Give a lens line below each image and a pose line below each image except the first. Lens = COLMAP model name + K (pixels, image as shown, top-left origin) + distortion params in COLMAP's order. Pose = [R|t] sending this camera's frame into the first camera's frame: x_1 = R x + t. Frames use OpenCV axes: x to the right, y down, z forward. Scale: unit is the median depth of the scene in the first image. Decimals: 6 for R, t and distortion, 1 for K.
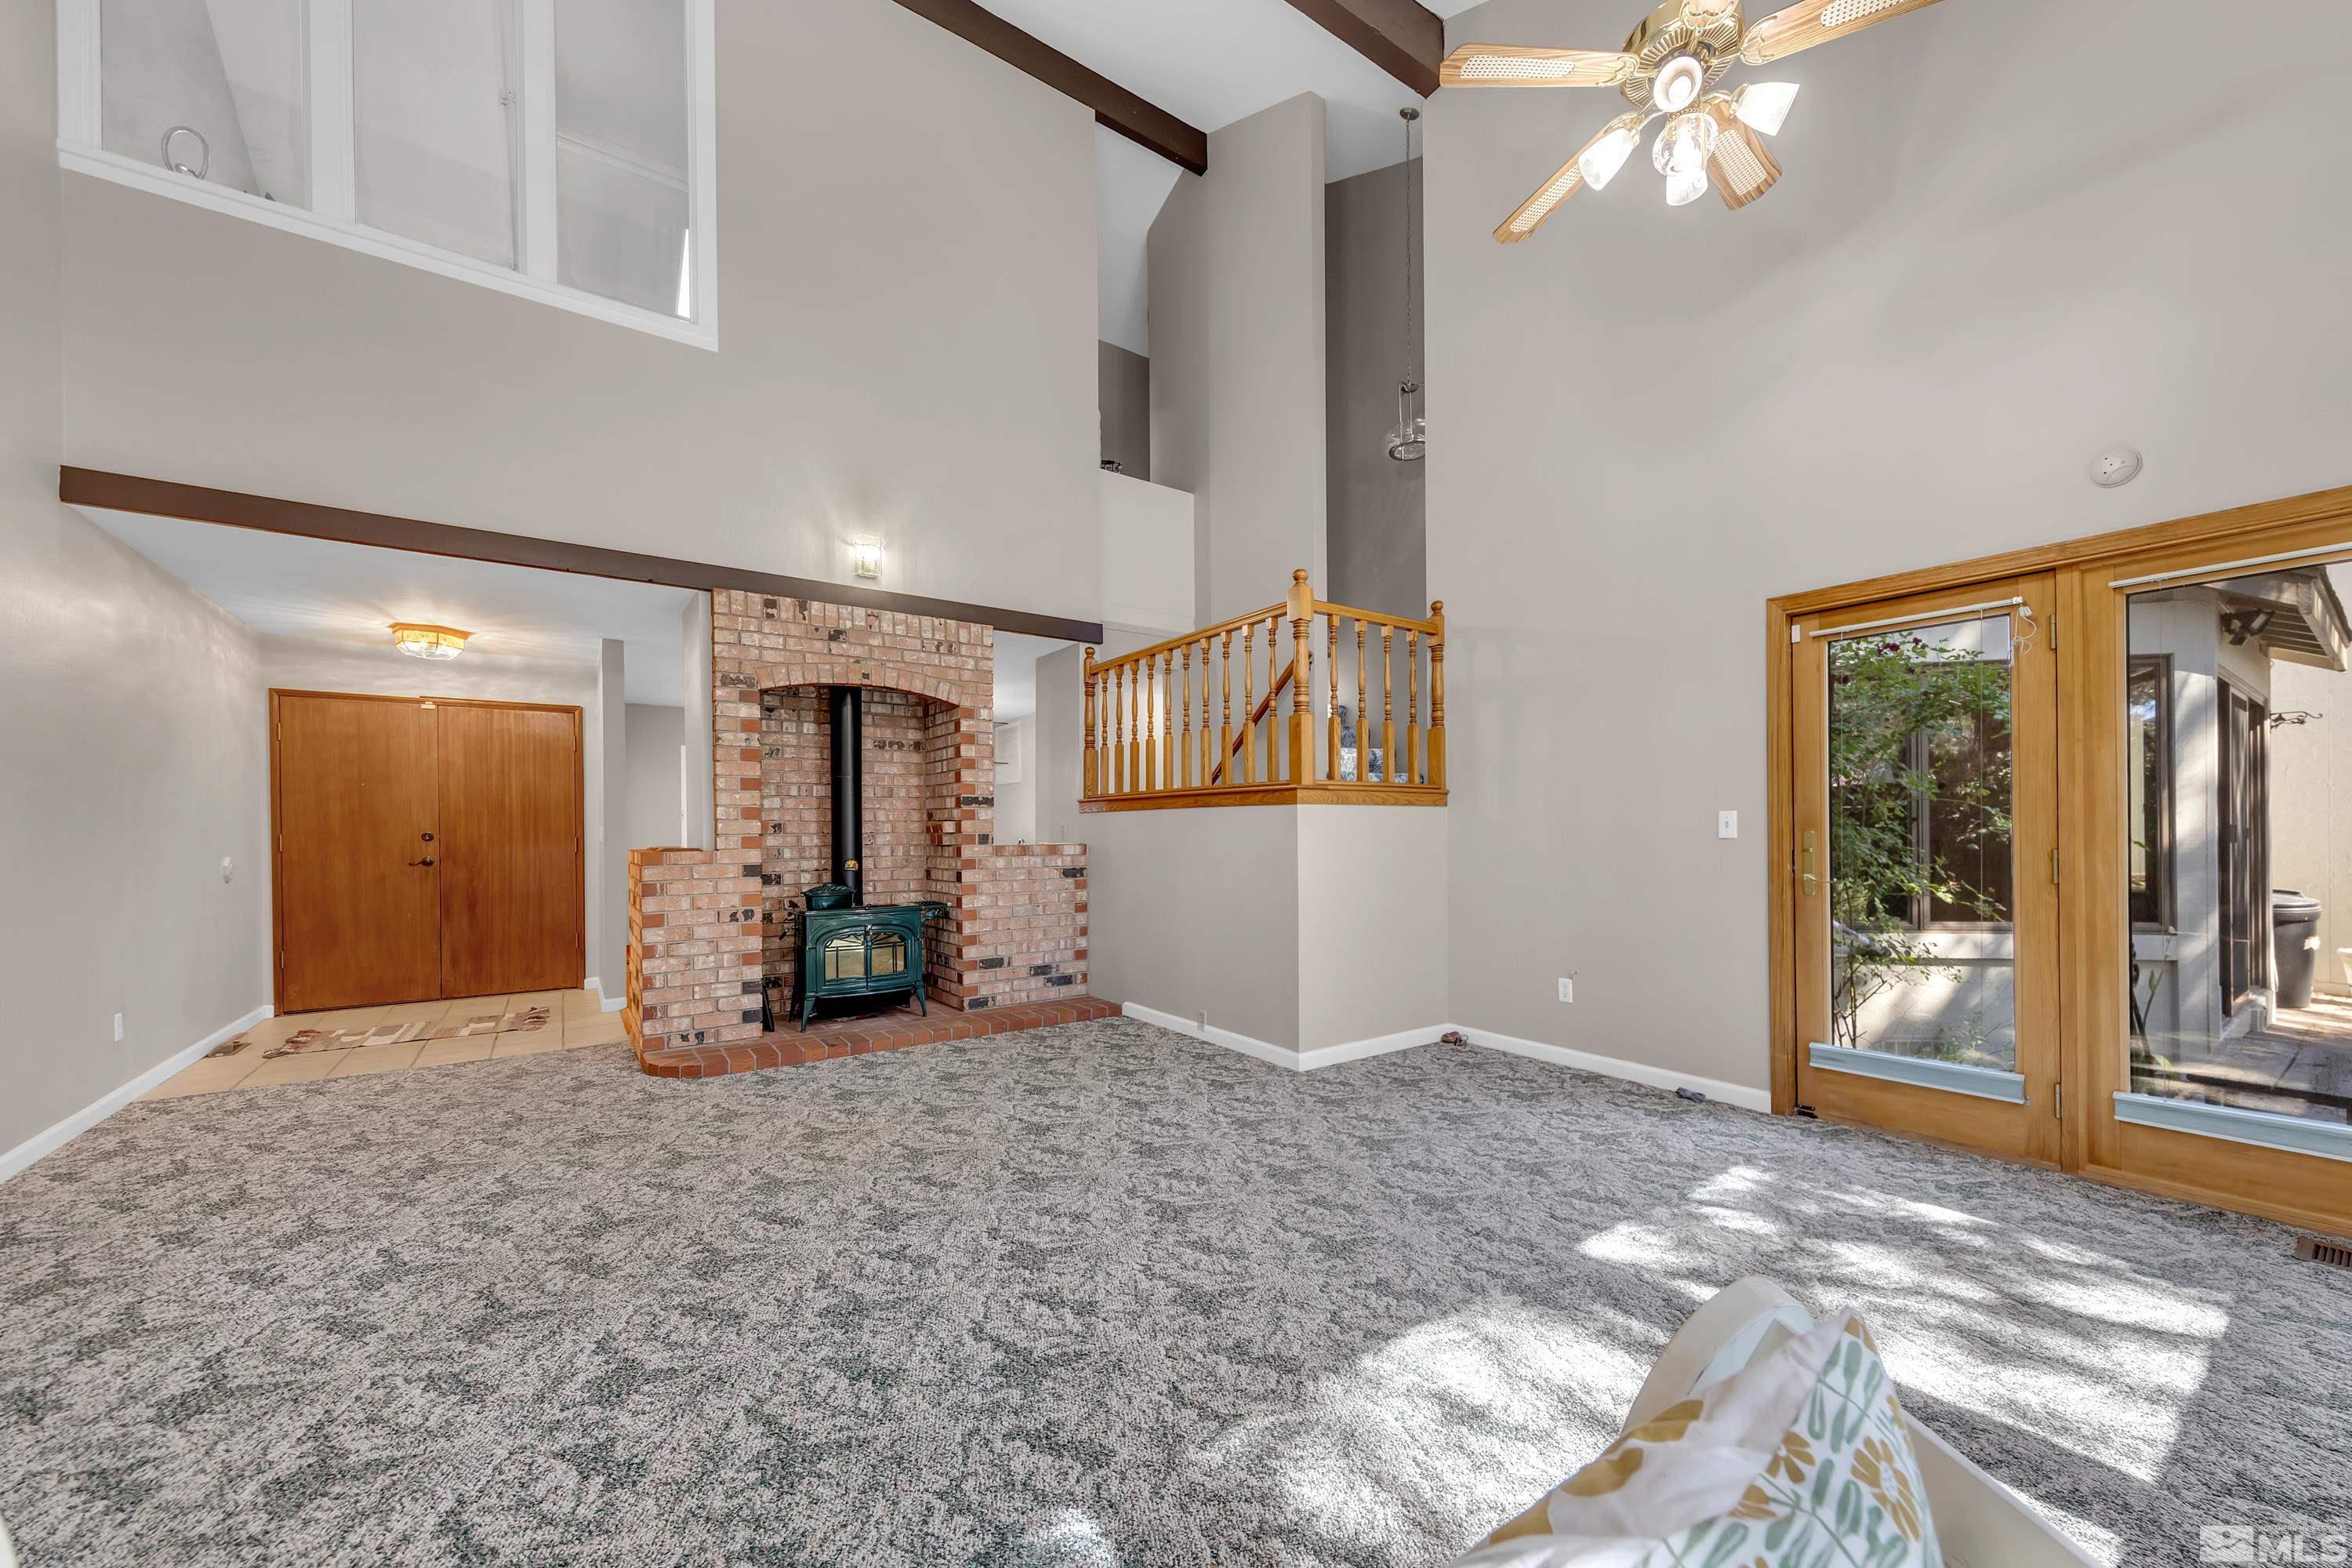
lens RADIAL K [[869.9, 0, 1181.4], [0, 869.9, 830.4], [0, 0, 1]] dist [0.000280, -0.000210]
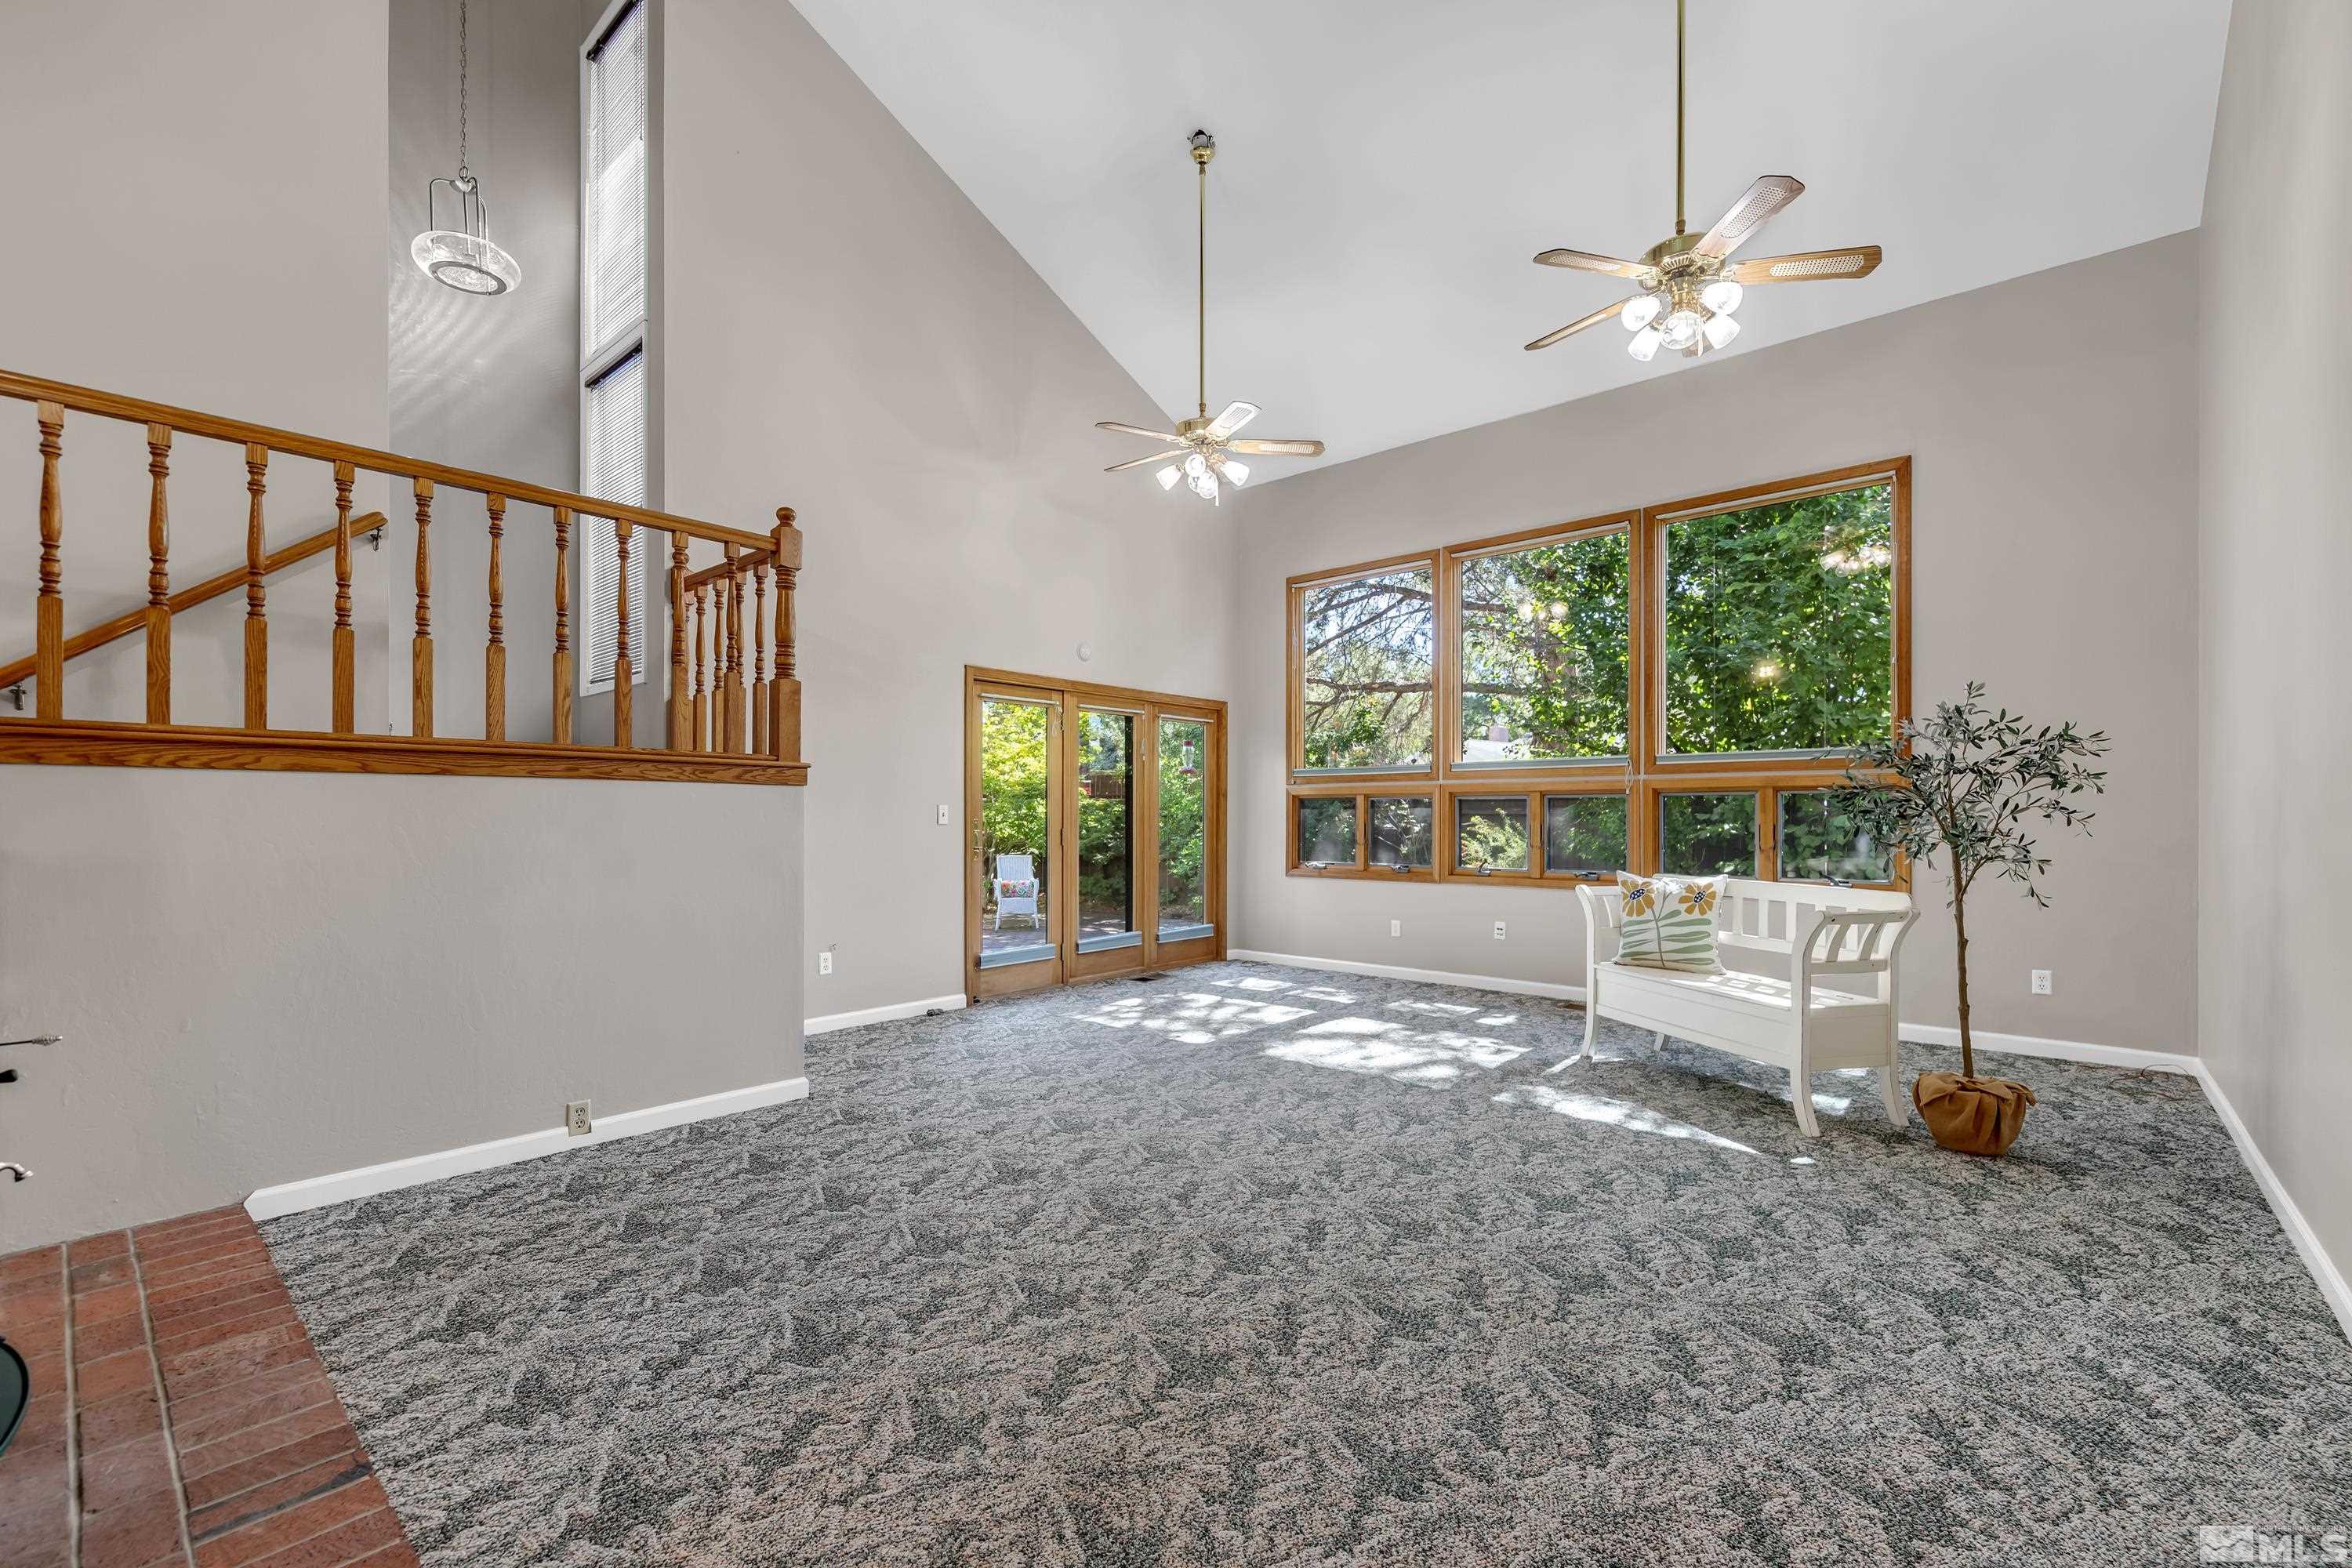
lens RADIAL K [[987.0, 0, 1216.3], [0, 987.0, 796.0], [0, 0, 1]] dist [0.000389, -0.000048]
pose [[-0.246269, 0.026190, 0.968848, -1.093474], [0.001805, 0.999645, -0.026564, 0.008506], [-0.969200, -0.004793, -0.246229, 1.016367]]
